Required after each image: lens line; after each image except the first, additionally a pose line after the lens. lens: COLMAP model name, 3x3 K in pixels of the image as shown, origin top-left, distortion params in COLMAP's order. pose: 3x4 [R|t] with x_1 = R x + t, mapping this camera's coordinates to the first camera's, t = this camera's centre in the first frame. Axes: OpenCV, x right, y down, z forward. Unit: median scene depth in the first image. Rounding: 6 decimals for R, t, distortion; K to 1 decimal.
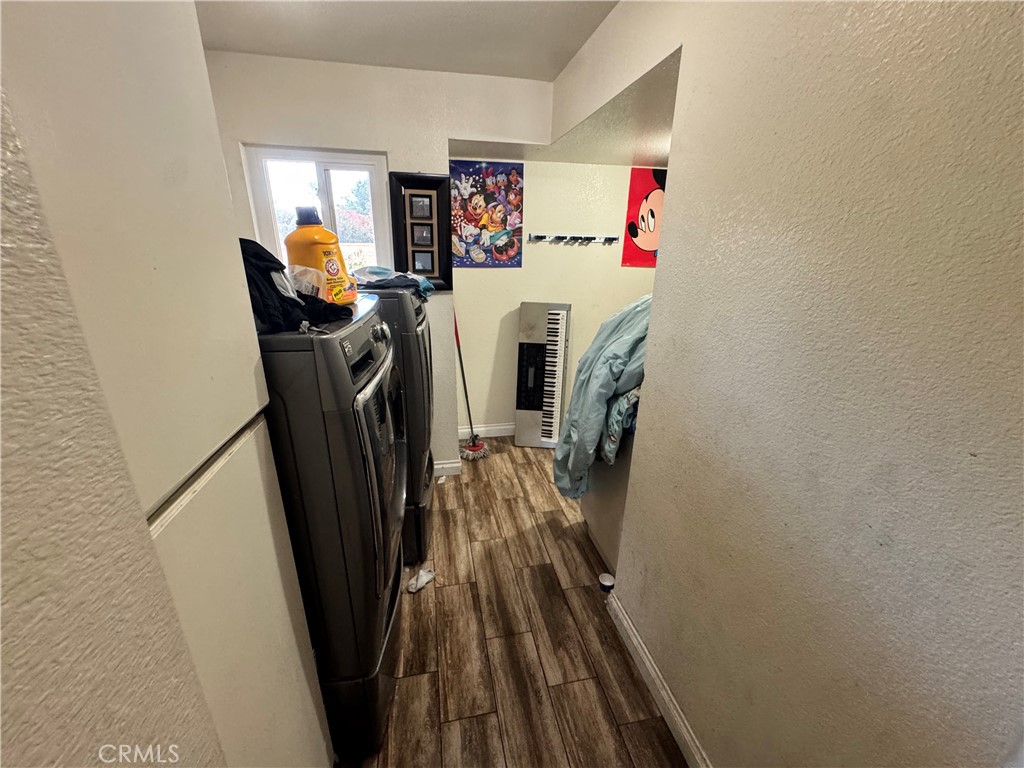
lens RADIAL K [[409.9, 0, 512.0], [0, 409.9, 386.4], [0, 0, 1]] dist [-0.003729, 0.000136]
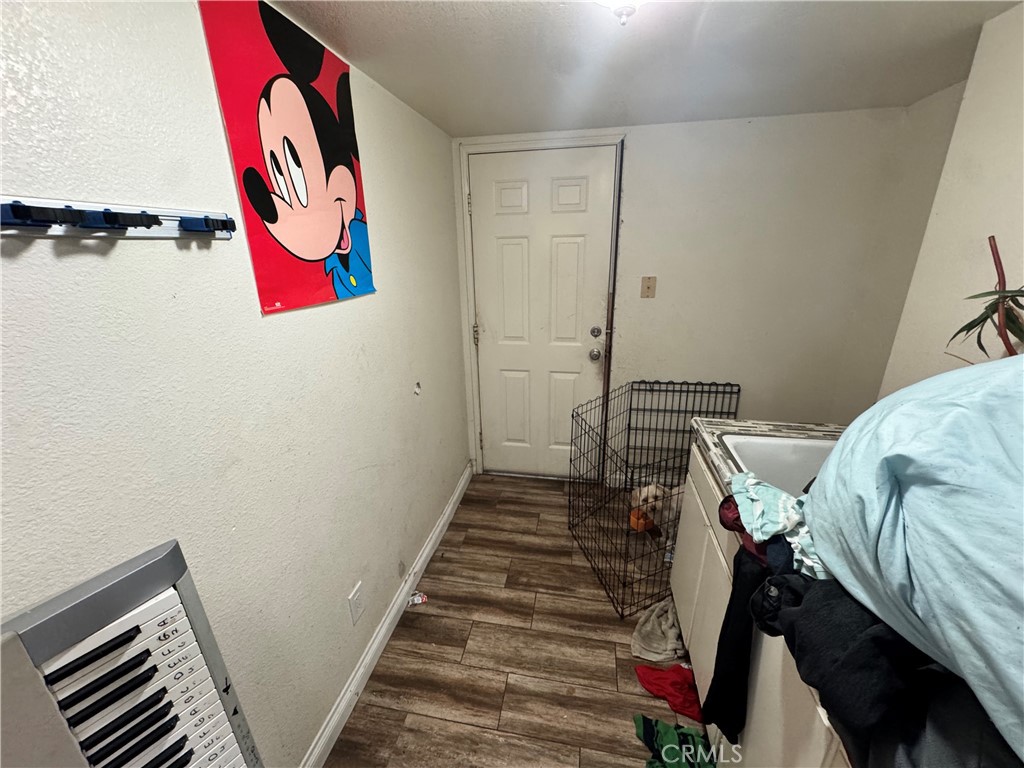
lens RADIAL K [[409.9, 0, 514.2], [0, 409.9, 384.3], [0, 0, 1]] dist [-0.003729, 0.000136]
pose [[0.373134, -0.321132, 0.870428, 0.053915], [0.330154, 0.922734, 0.198899, -0.252028], [-0.867046, 0.213159, 0.450327, 0.731664]]
